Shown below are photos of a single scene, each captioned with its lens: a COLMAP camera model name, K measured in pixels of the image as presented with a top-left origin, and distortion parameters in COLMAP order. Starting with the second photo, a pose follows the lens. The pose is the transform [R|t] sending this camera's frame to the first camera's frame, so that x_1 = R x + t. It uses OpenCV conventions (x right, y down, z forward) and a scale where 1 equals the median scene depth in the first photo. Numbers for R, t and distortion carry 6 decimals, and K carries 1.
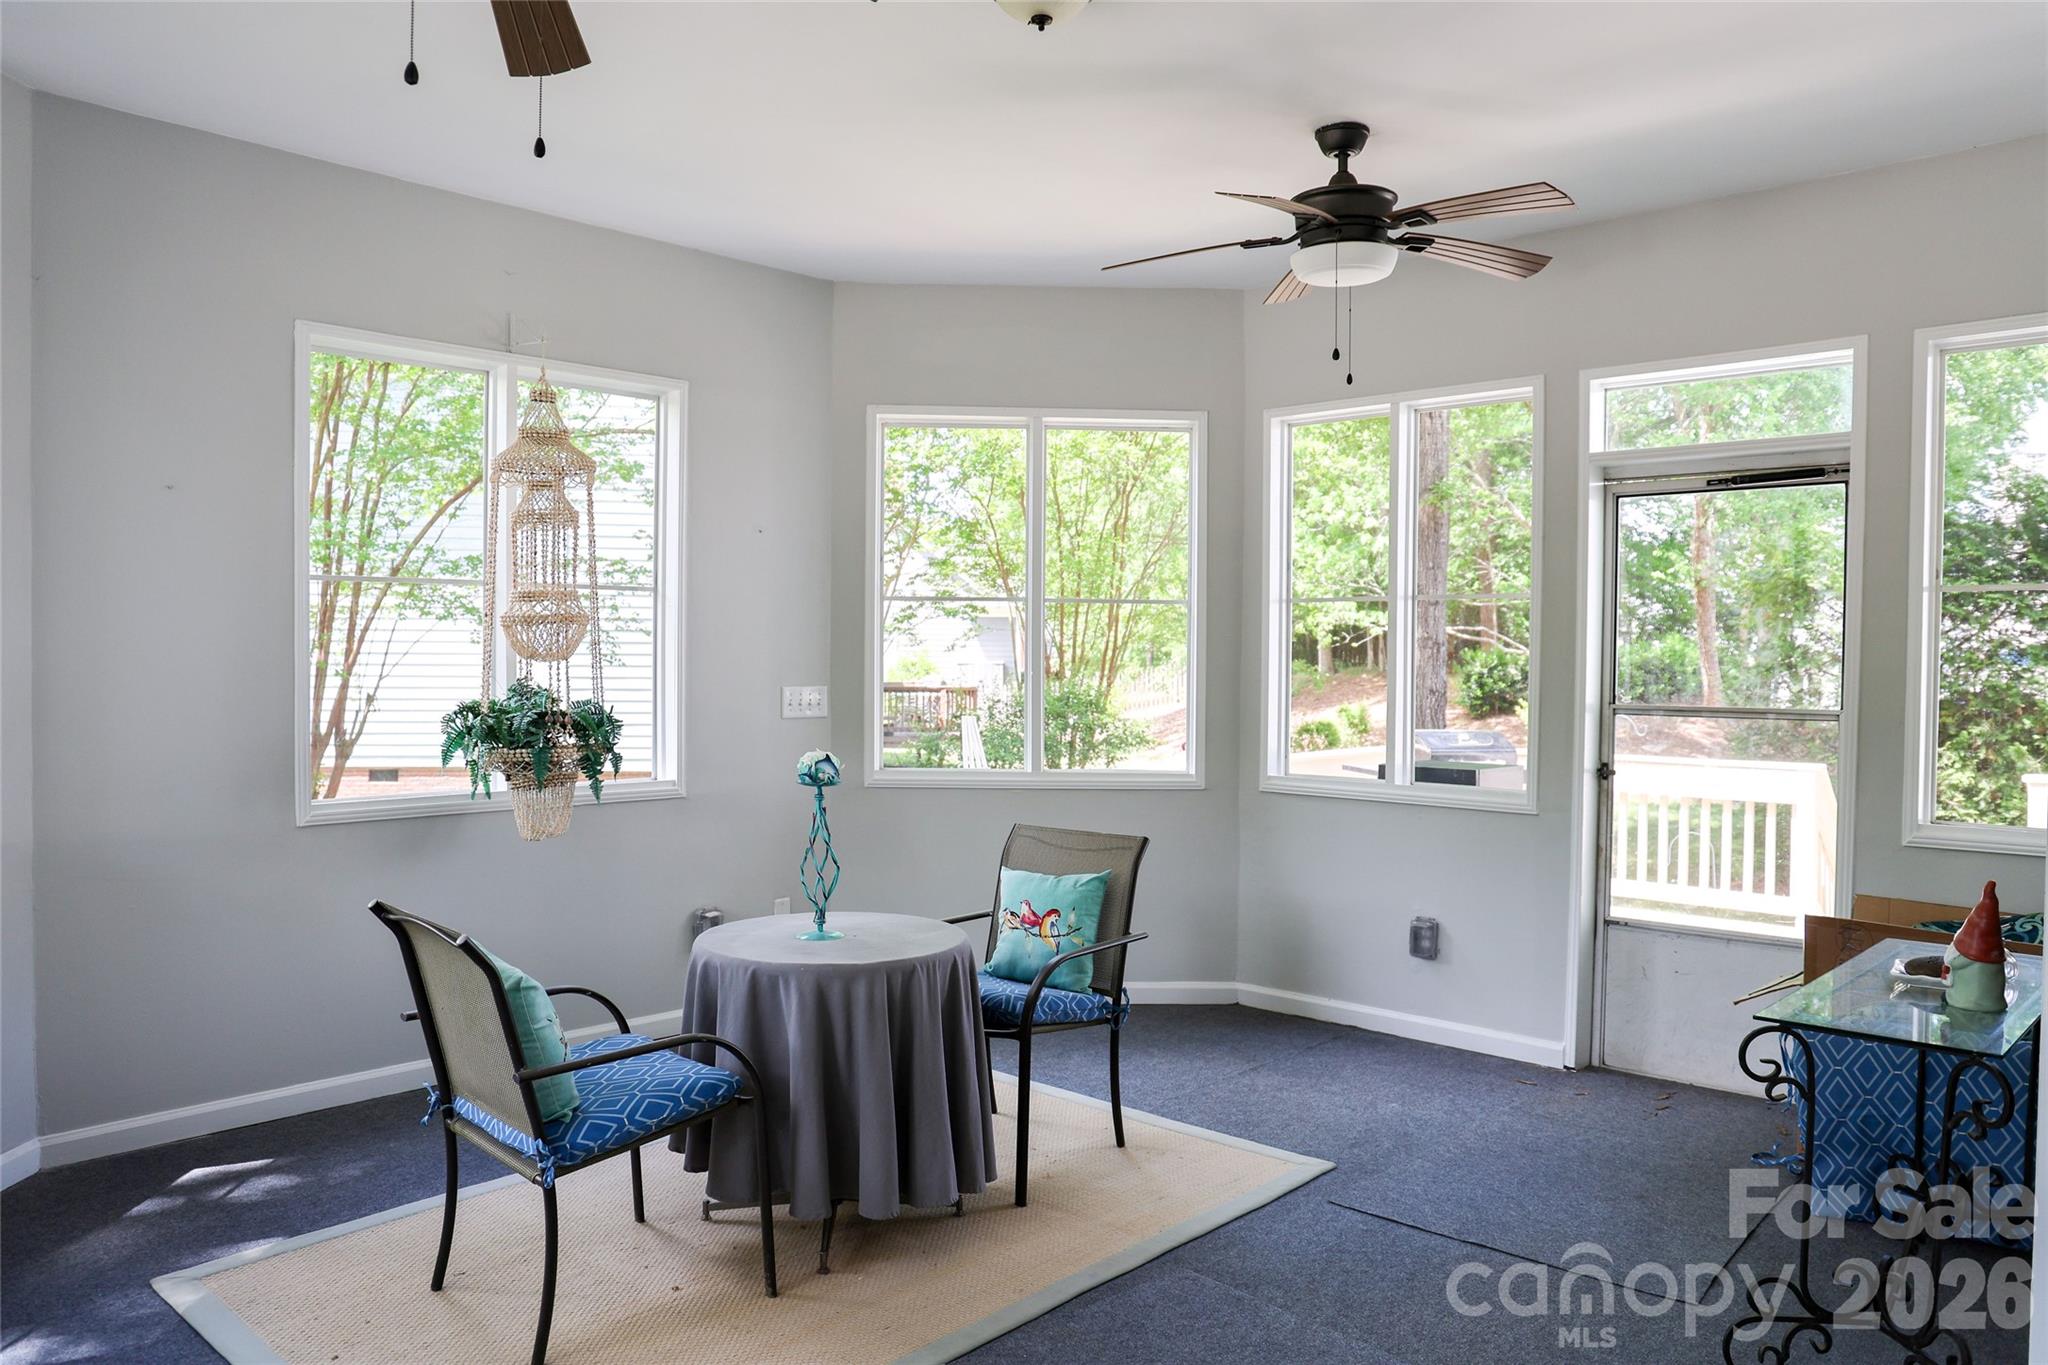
lens RADIAL K [[1418.8, 0, 1024.4], [0, 1418.8, 681.6], [0, 0, 1]] dist [-0.082511, 0.048697]
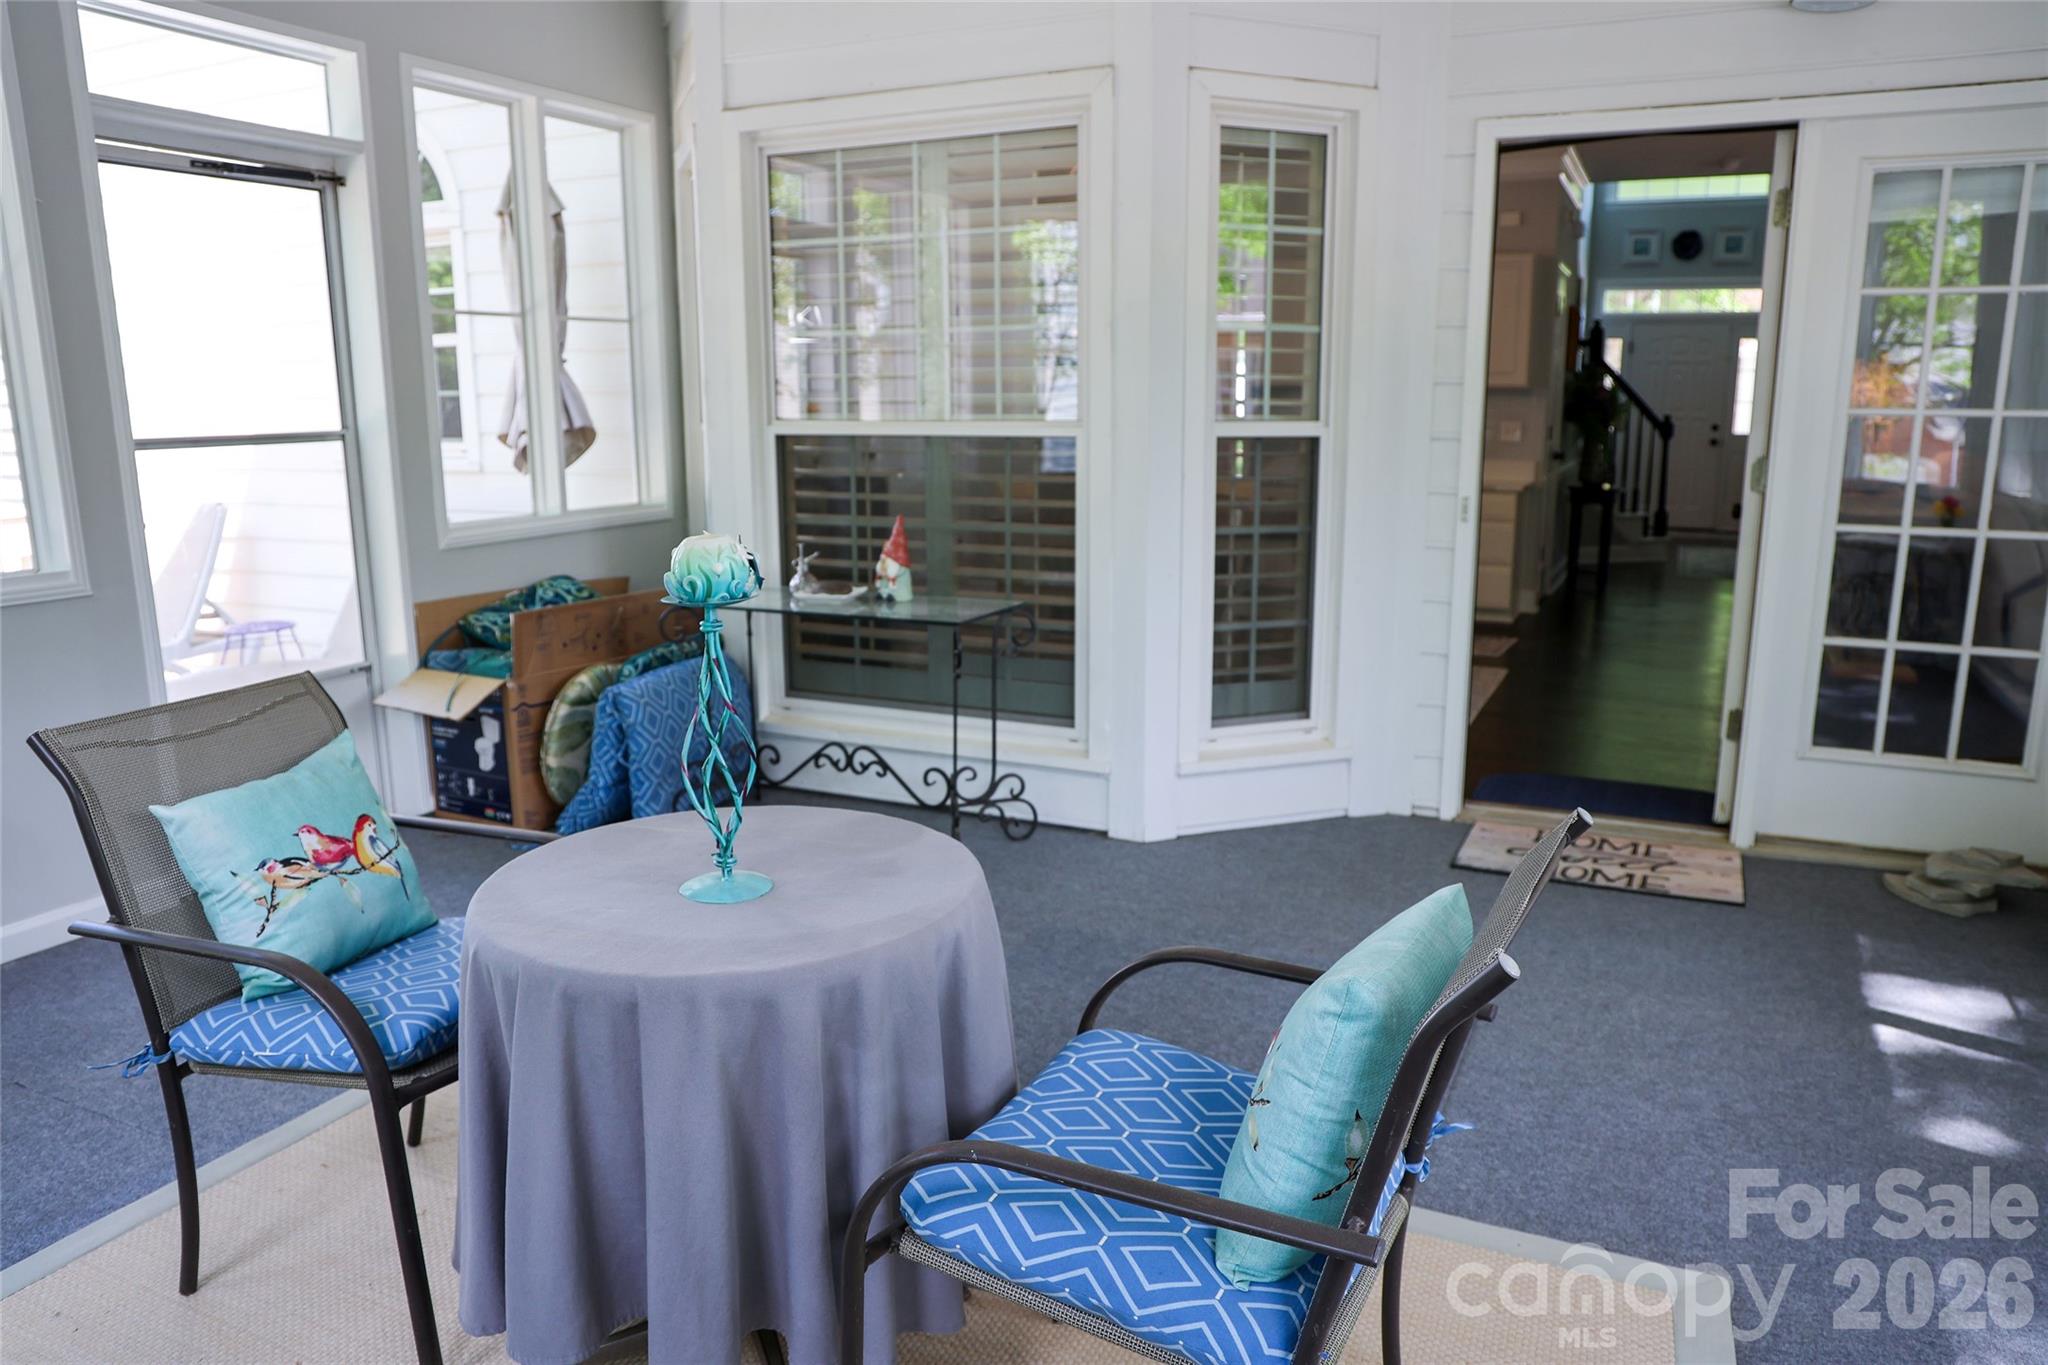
lens RADIAL K [[1418.8, 0, 1022.6], [0, 1418.8, 688.1], [0, 0, 1]] dist [-0.082511, 0.048697]
pose [[-0.294741, -0.204371, 0.933467, -0.564330], [0.019412, 0.975380, 0.219677, -0.007369], [-0.955380, 0.082869, -0.283517, 0.890830]]
